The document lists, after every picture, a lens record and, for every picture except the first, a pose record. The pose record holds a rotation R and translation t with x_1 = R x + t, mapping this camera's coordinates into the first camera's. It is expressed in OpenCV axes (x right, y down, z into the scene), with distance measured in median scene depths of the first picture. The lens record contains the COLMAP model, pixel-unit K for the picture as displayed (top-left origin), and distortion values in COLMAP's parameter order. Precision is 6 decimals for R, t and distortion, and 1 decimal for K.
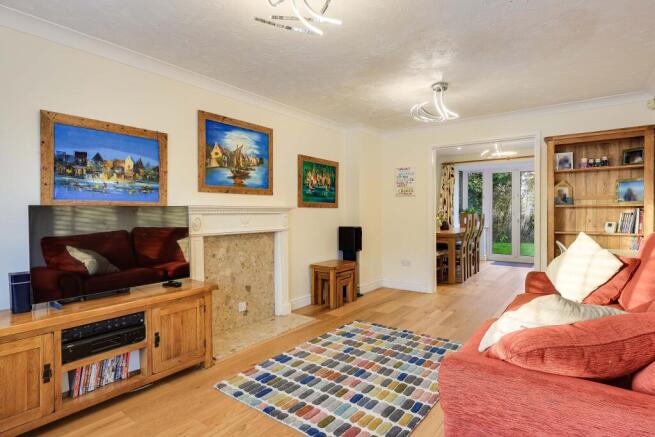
lens RADIAL K [[347.6, 0, 326.6], [0, 347.6, 216.6], [0, 0, 1]] dist [0.000765, -0.000009]
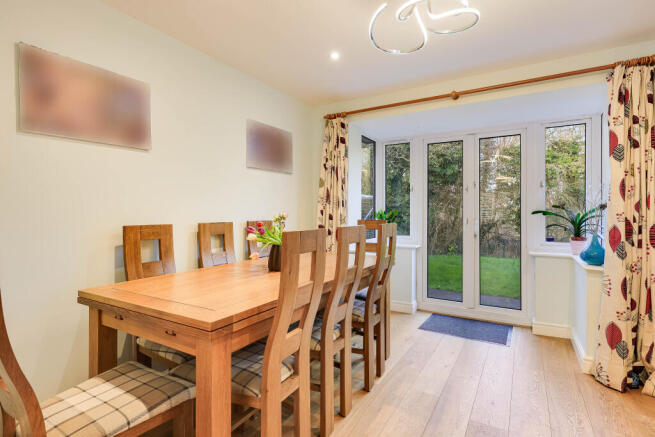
lens RADIAL K [[334.4, 0, 327.6], [0, 334.4, 217.2], [0, 0, 1]] dist [0.007423, 0.000476]
pose [[0.994282, 0.004021, 0.106706, 0.289646], [-0.003311, 0.999971, -0.006831, -0.010499], [-0.106731, 0.006439, 0.994267, 0.546104]]
